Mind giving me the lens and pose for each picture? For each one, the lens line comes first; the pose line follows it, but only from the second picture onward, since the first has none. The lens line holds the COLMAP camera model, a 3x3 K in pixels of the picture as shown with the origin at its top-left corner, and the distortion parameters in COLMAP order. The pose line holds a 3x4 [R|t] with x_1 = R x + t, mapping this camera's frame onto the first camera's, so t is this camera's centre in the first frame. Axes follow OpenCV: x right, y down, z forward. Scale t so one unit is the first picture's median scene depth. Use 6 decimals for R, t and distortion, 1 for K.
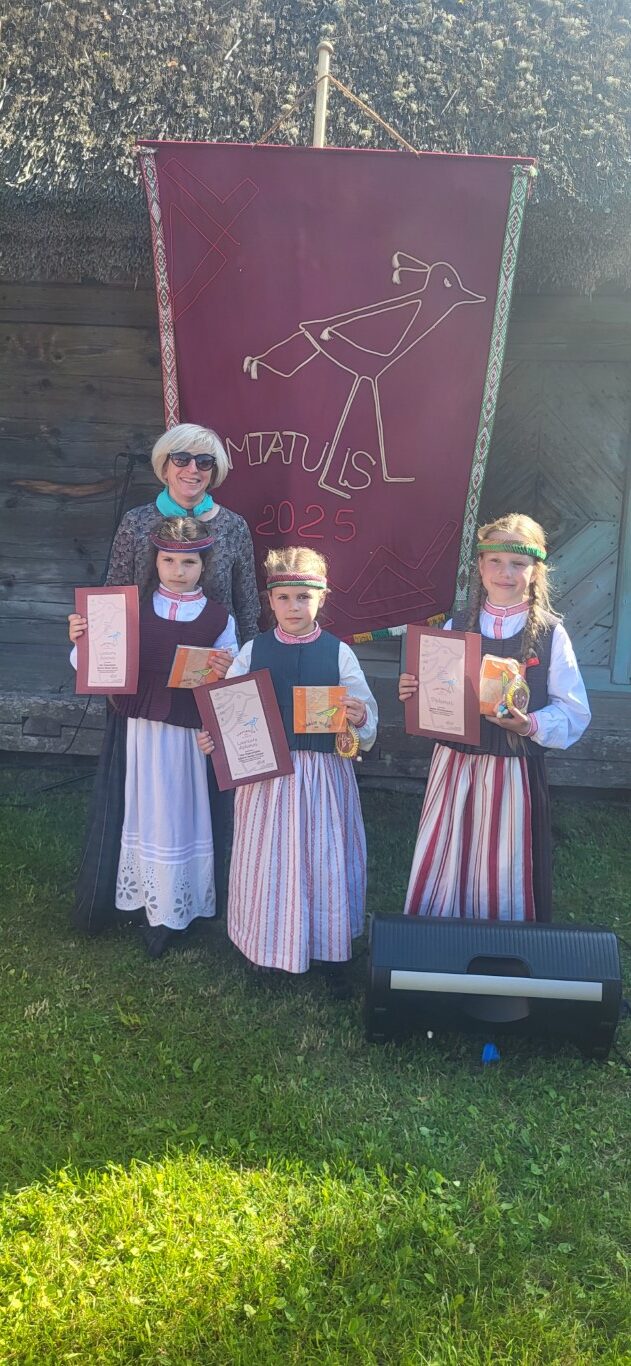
lens RADIAL K [[1047.1, 0, 315.5], [0, 1047.1, 683.0], [0, 0, 1]] dist [0.046895, -0.044102]
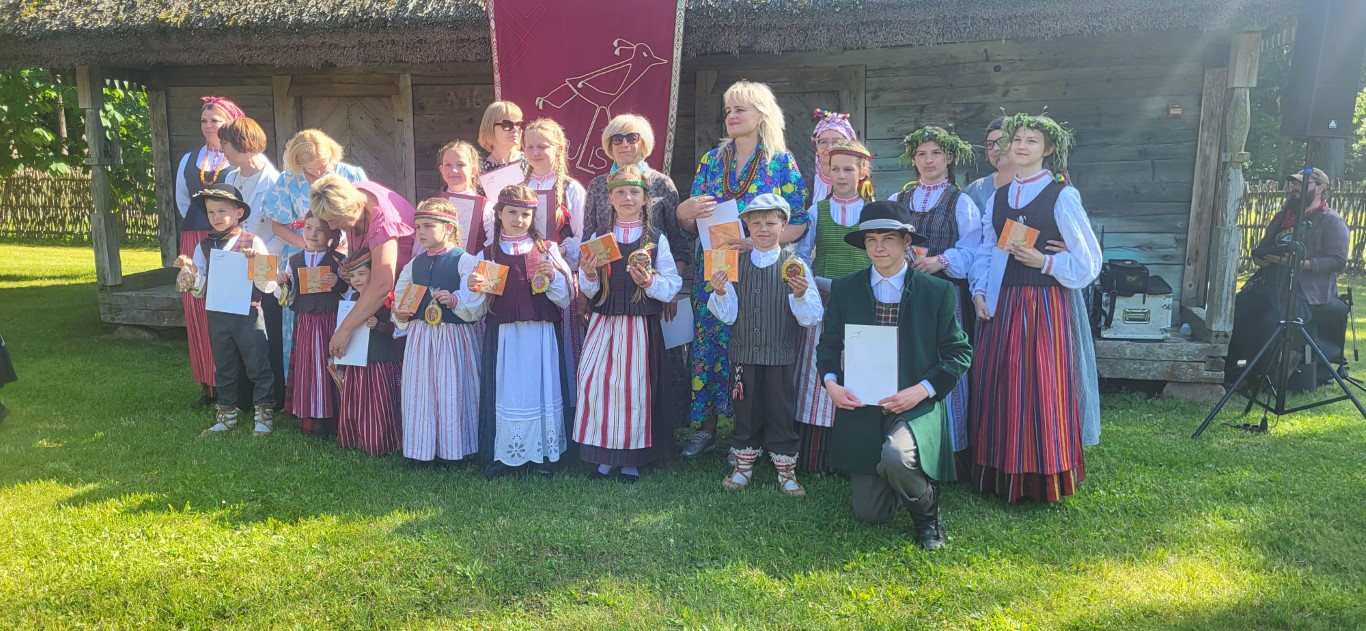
lens RADIAL K [[1047.1, 0, 670.2], [0, 1047.1, 315.9], [0, 0, 1]] dist [0.046895, -0.044102]
pose [[0.982249, -0.004417, -0.187527, 0.485457], [-0.014209, 0.995099, -0.097861, 0.231986], [0.187040, 0.098788, 0.977372, -0.674868]]
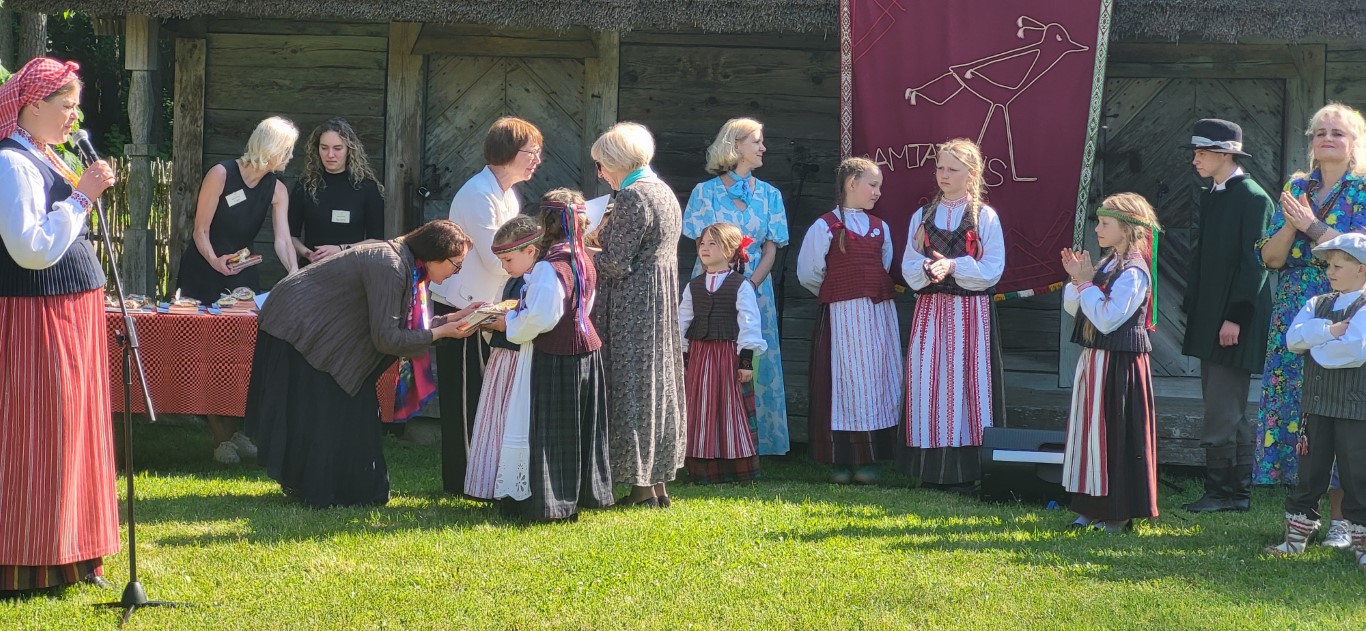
lens RADIAL K [[3070.7, 0, 618.4], [0, 3070.7, 279.3], [0, 0, 1]] dist [-0.207460, 3.079400]
pose [[0.989261, 0.003275, -0.146125, 0.136448], [-0.031322, 0.981274, -0.190056, 0.670710], [0.142766, 0.192592, 0.970838, -2.757298]]
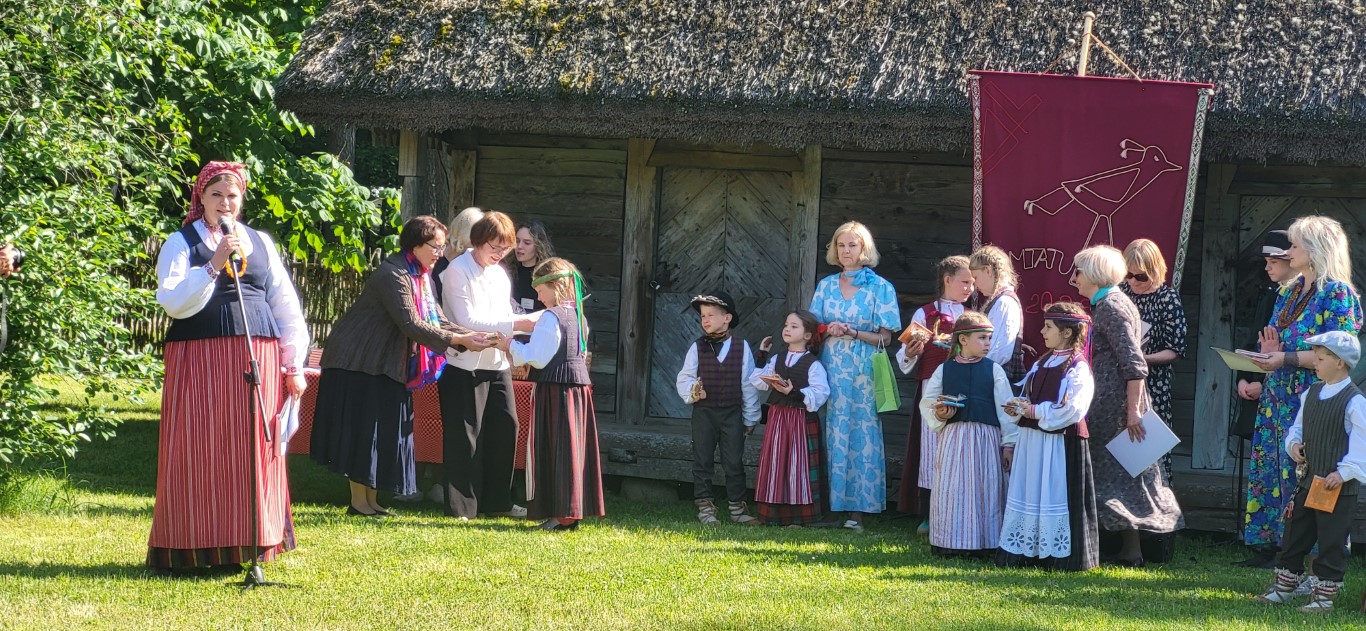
lens RADIAL K [[3031.3, 0, 683.0], [0, 3031.3, 315.5], [0, 0, 1]] dist [-0.261170, 3.345845]
pose [[0.953927, 0.020469, -0.299339, 0.773477], [-0.085913, 0.974530, -0.207146, 0.807933], [0.287475, 0.223320, 0.931389, -3.211438]]
